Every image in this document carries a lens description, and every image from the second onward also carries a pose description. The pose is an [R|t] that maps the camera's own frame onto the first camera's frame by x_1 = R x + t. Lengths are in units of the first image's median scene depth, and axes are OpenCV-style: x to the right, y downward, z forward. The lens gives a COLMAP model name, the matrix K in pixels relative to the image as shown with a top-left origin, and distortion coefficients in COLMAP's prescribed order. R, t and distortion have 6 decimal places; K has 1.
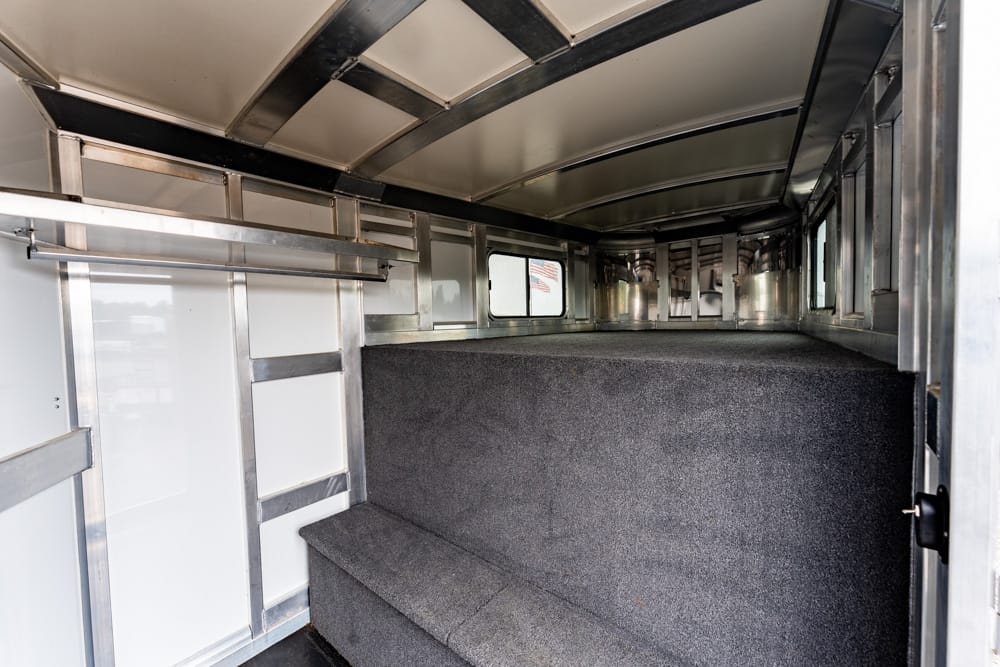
lens RADIAL K [[397.2, 0, 495.5], [0, 397.2, 333.4], [0, 0, 1]] dist [-0.002430, -0.000052]
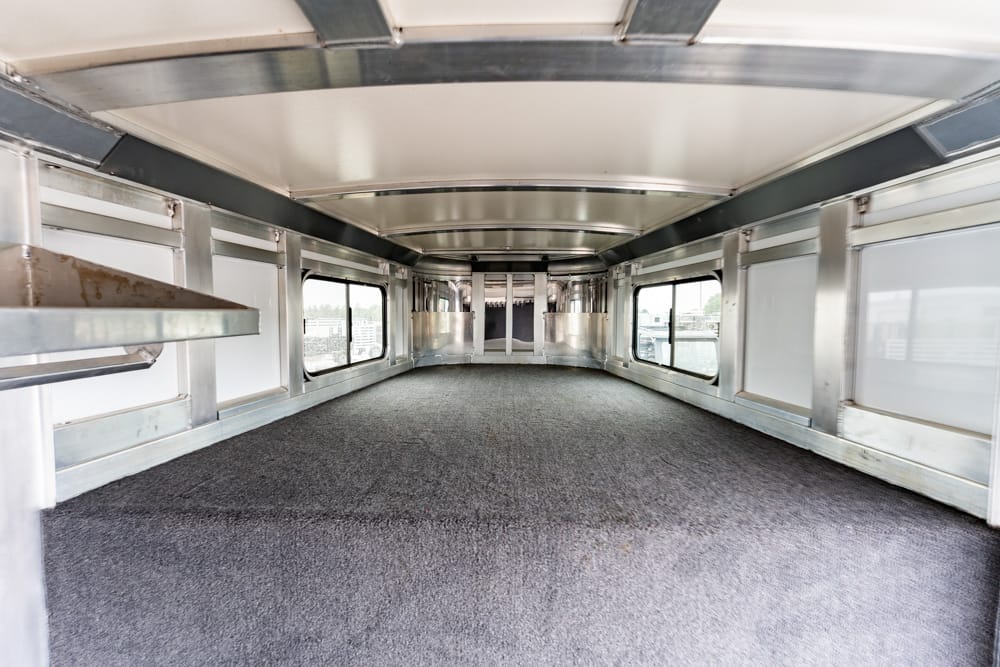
lens RADIAL K [[397.2, 0, 498.4], [0, 397.2, 331.7], [0, 0, 1]] dist [-0.002430, -0.000052]
pose [[0.782570, -0.002827, 0.622557, -0.207726], [-0.000935, 0.999983, 0.005716, -0.143540], [-0.622562, -0.005056, 0.782554, 0.357089]]
